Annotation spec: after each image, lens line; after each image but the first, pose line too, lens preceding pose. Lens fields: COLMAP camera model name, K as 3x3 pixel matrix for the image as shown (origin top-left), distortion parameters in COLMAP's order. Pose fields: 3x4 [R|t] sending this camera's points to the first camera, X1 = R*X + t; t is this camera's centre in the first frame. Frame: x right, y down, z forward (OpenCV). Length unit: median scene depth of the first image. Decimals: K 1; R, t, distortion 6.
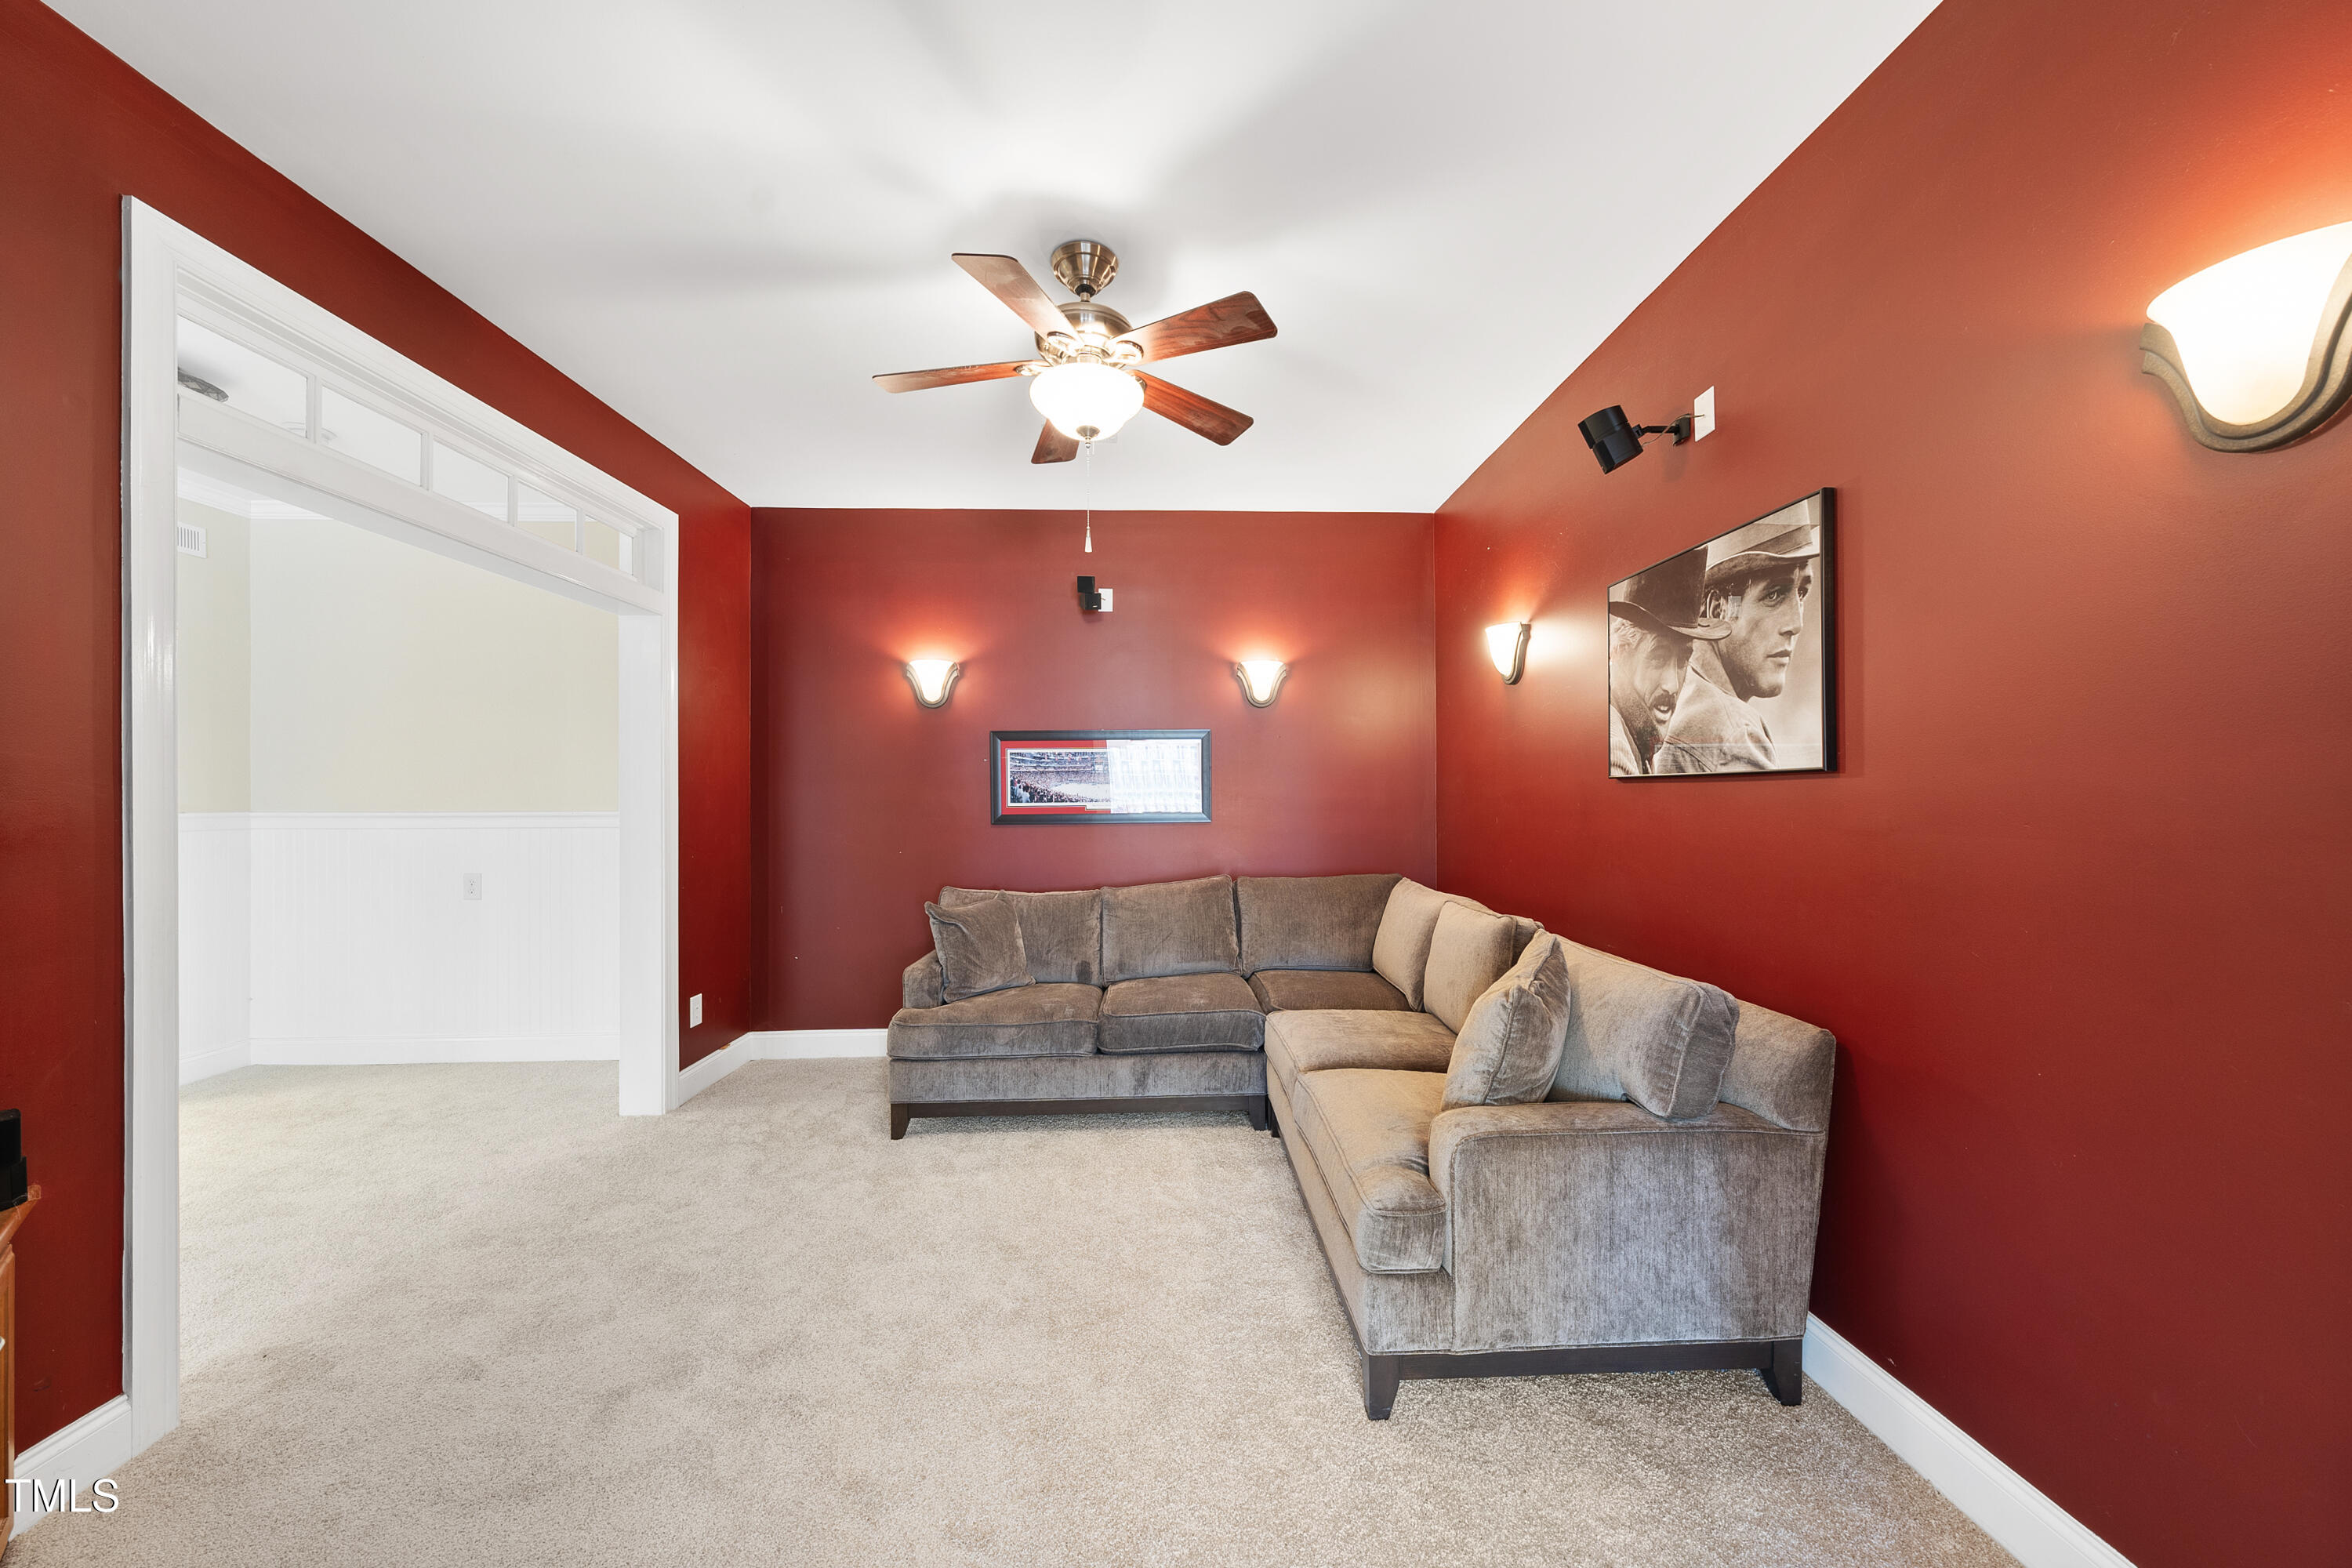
lens RADIAL K [[800.7, 0, 1177.7], [0, 800.7, 787.4], [0, 0, 1]] dist [0.001342, 0.000449]
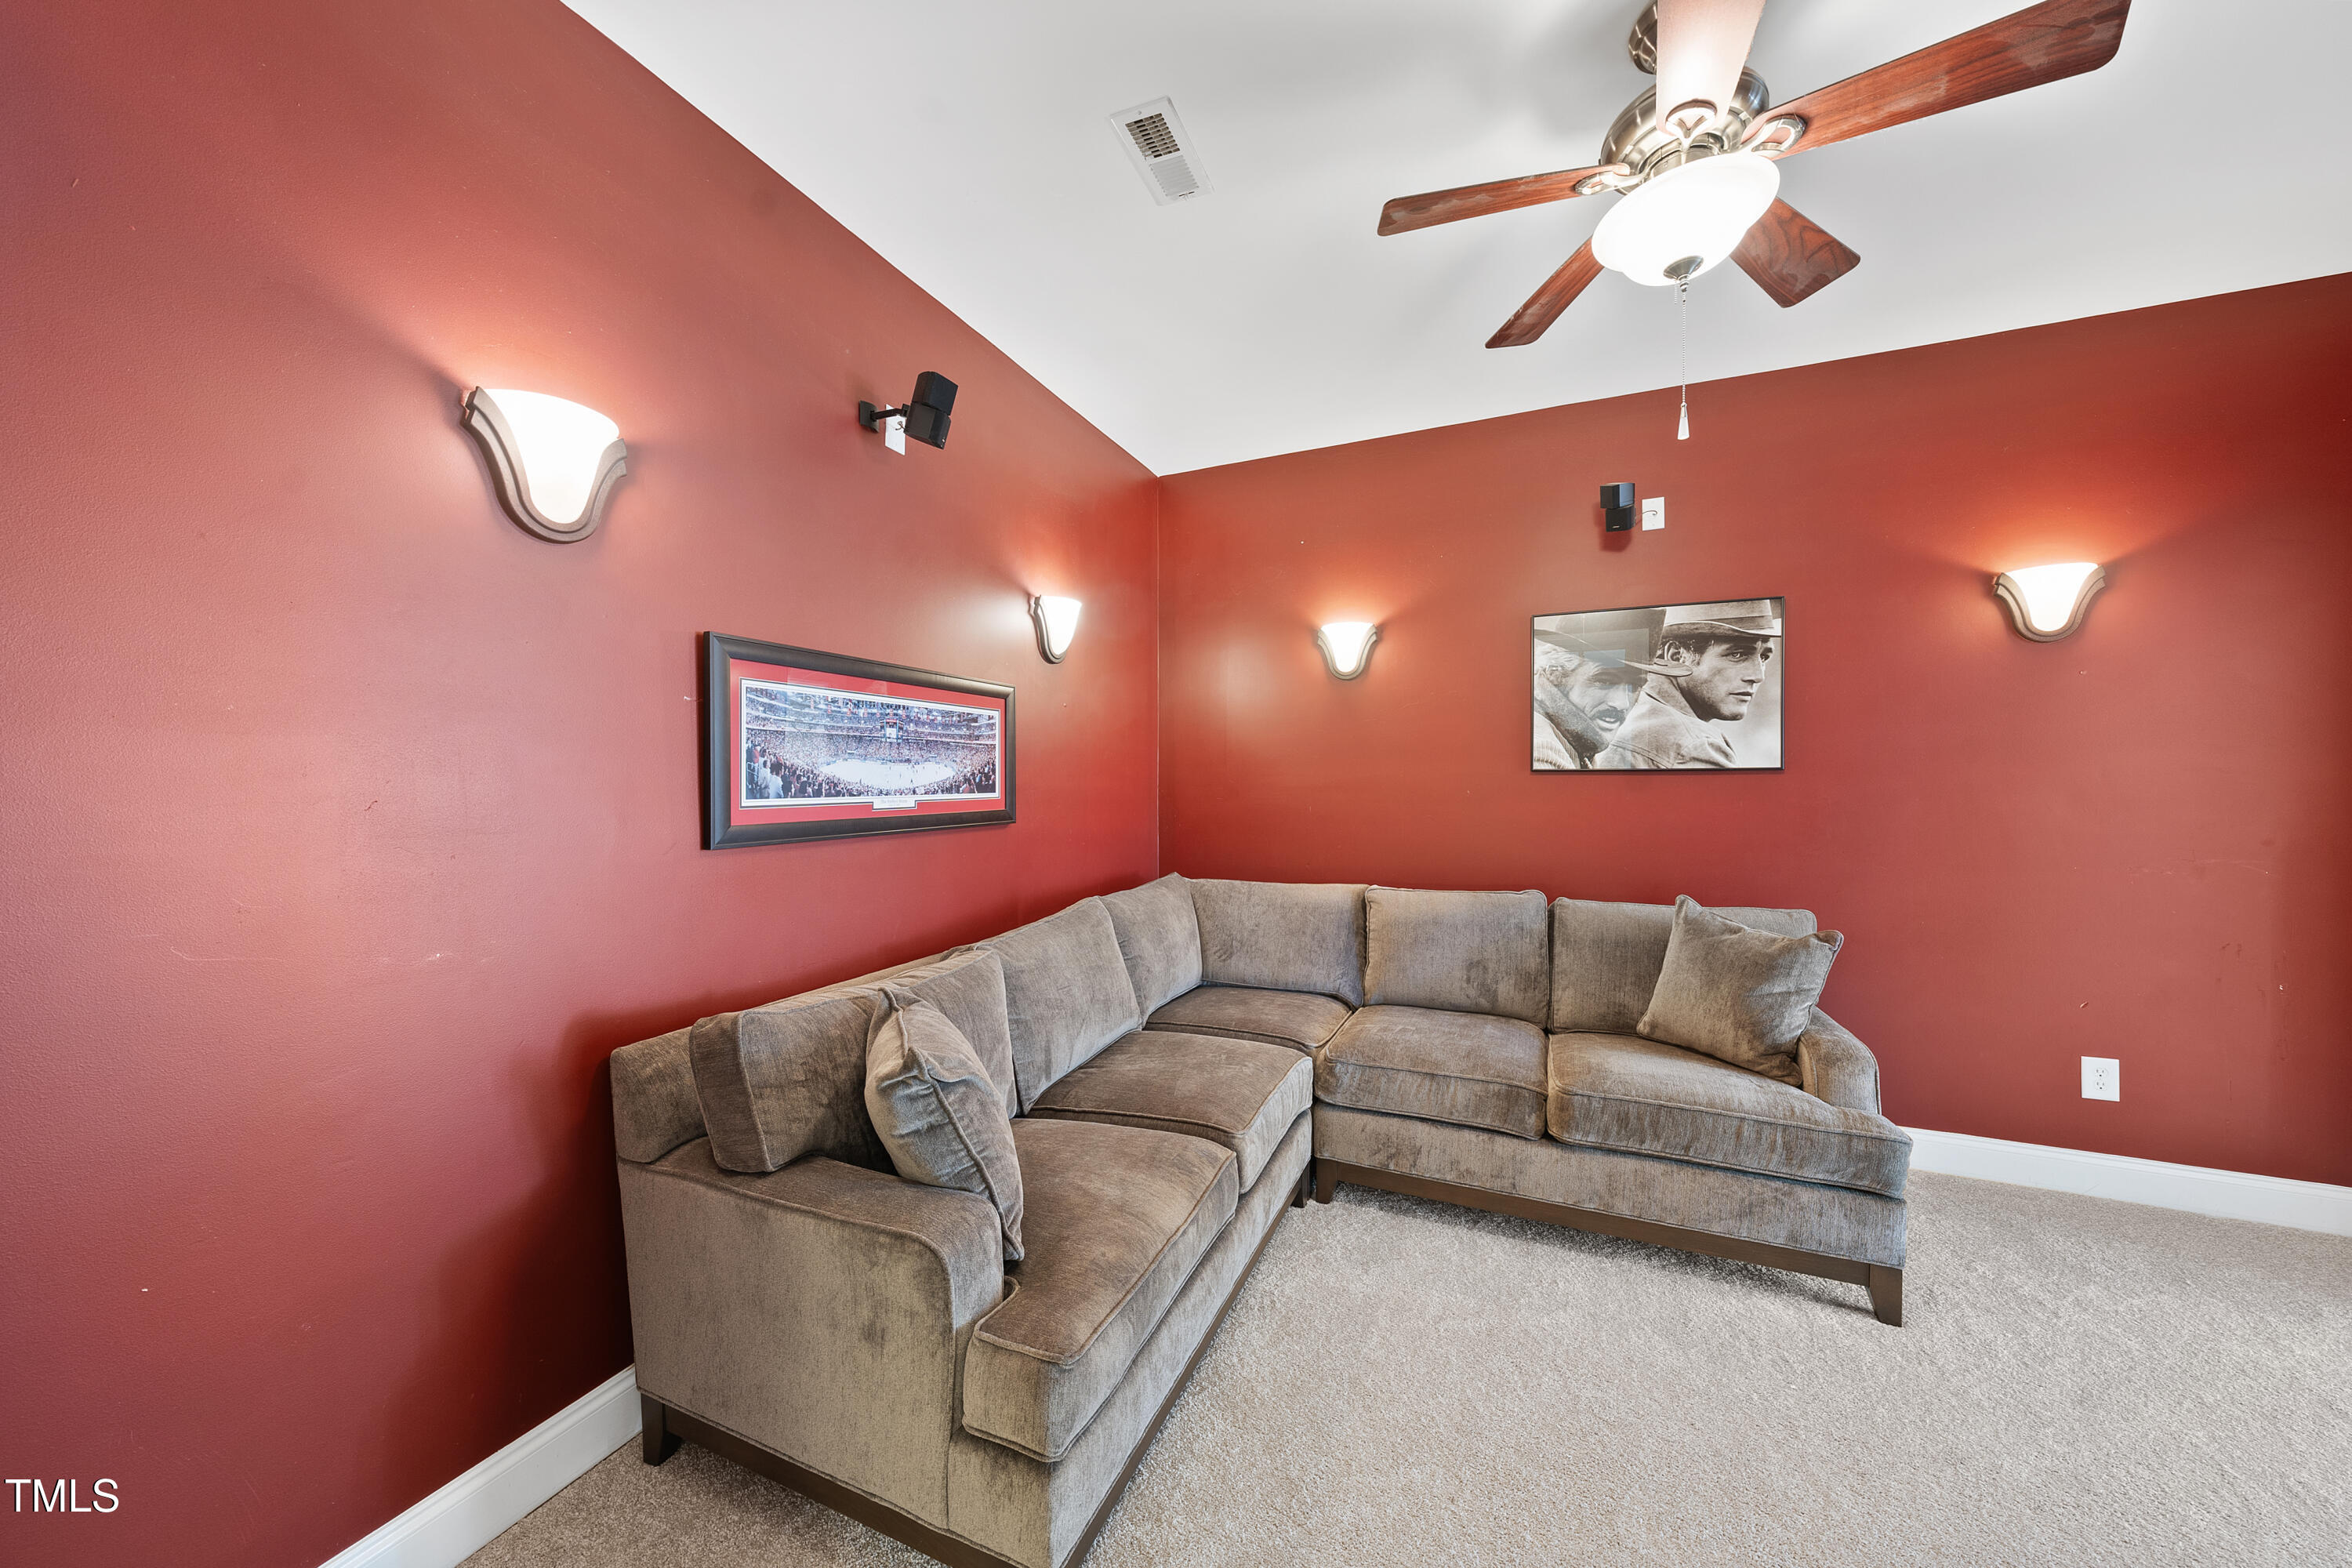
lens RADIAL K [[800.7, 0, 1177.7], [0, 800.7, 787.4], [0, 0, 1]] dist [0.001342, 0.000449]
pose [[0.441456, -0.002546, 0.897279, -0.991367], [-0.010778, 0.999909, 0.008140, 0.012577], [-0.897218, -0.013264, 0.441389, 1.141288]]
